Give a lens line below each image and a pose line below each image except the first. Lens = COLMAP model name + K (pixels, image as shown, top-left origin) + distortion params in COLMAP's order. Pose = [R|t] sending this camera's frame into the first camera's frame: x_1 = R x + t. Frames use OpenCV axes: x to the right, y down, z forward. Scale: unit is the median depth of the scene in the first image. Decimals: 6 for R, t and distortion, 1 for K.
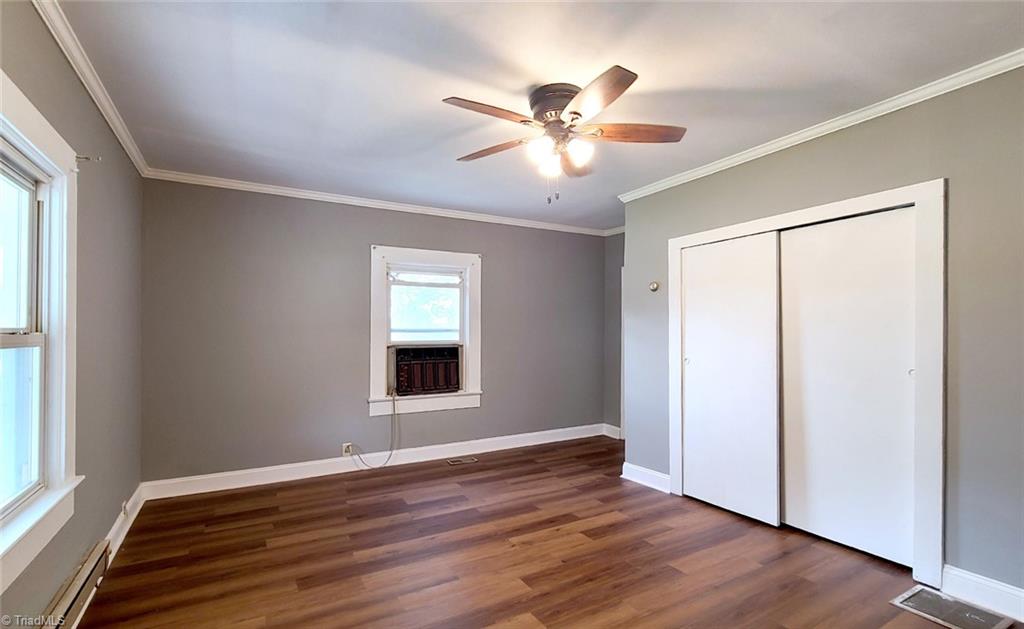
lens RADIAL K [[474.1, 0, 515.4], [0, 474.1, 316.6], [0, 0, 1]] dist [-0.000394, -0.000383]
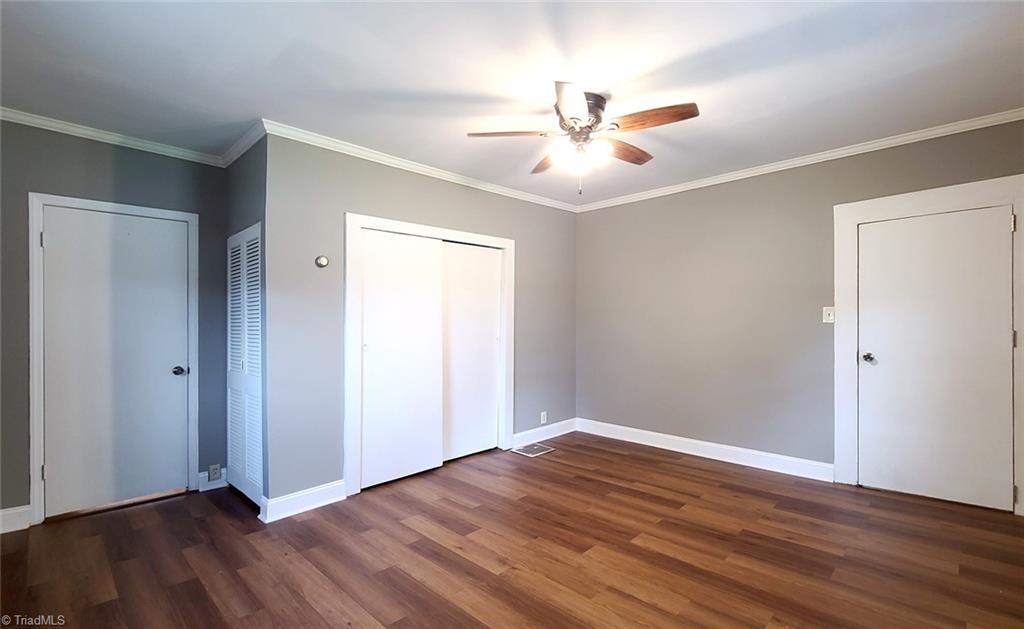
lens RADIAL K [[474.1, 0, 515.4], [0, 474.1, 316.6], [0, 0, 1]] dist [-0.000394, -0.000383]
pose [[-0.269173, 0.017905, 0.962925, -0.742476], [-0.018413, 0.999549, -0.023733, 0.057029], [-0.962916, -0.024118, -0.268722, 1.125129]]
